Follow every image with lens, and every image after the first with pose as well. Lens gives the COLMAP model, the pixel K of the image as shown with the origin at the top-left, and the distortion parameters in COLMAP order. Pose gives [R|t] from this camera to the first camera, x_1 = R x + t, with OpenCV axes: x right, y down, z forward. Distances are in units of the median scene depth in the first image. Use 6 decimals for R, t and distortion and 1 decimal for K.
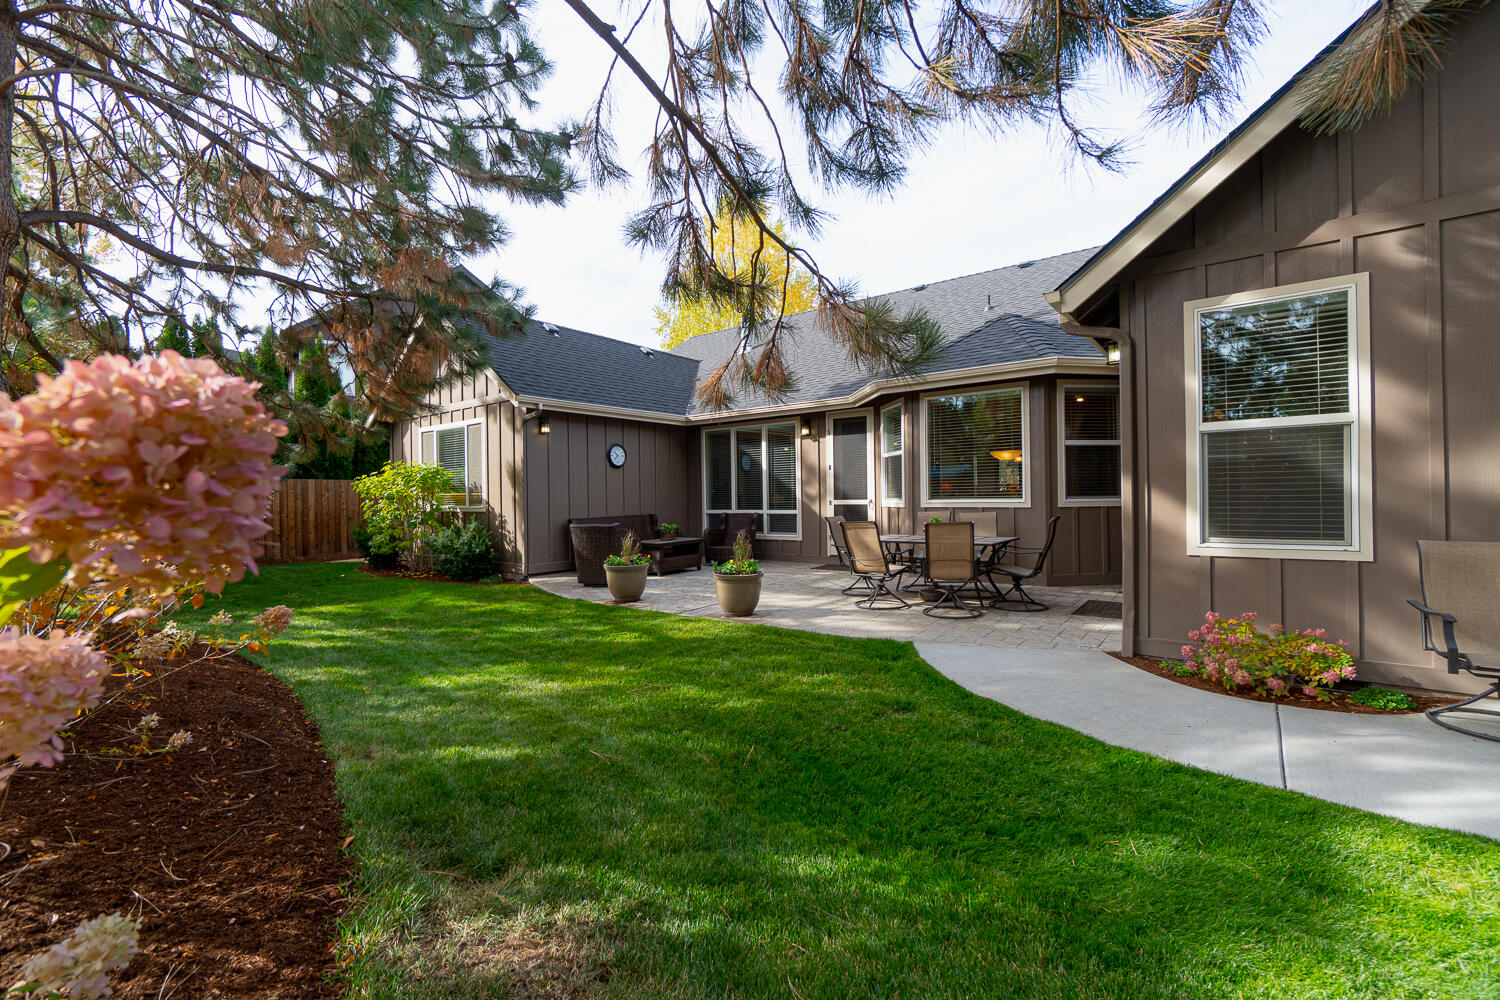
lens RADIAL K [[646.2, 0, 755.0], [0, 646.2, 495.6], [0, 0, 1]] dist [-0.003348, 0.000918]
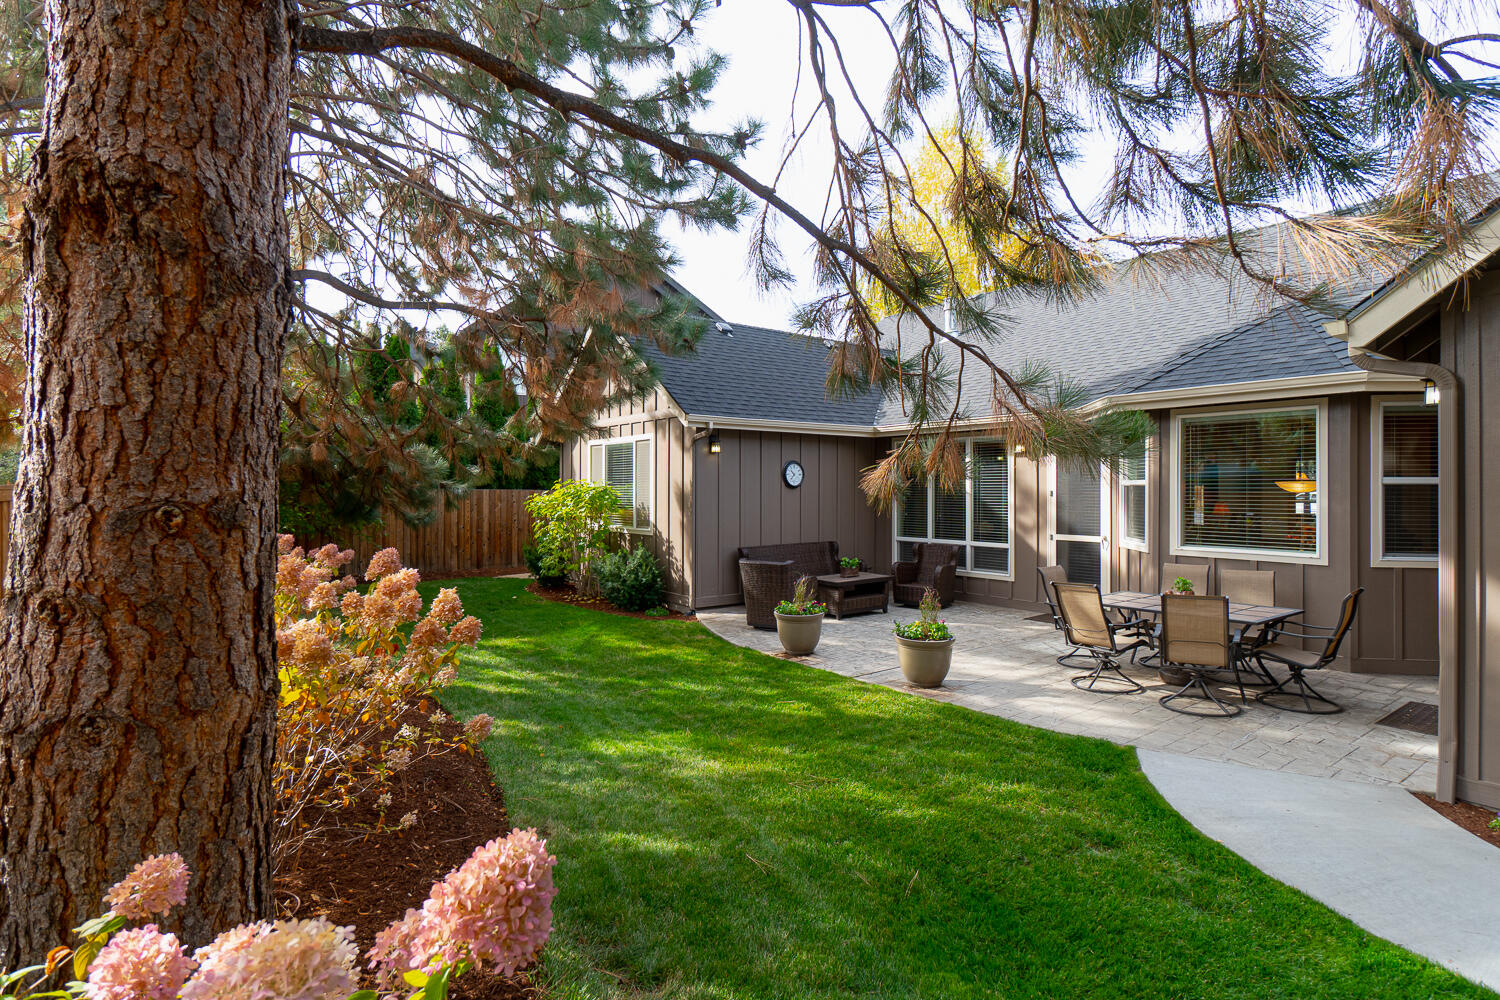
lens RADIAL K [[786.8, 0, 754.4], [0, 786.8, 489.0], [0, 0, 1]] dist [0.000022, 0.002349]
pose [[0.964299, 0.016185, -0.264321, 0.029732], [-0.015672, 0.999869, 0.004051, -0.078672], [0.264351, 0.000236, 0.964426, -0.072293]]
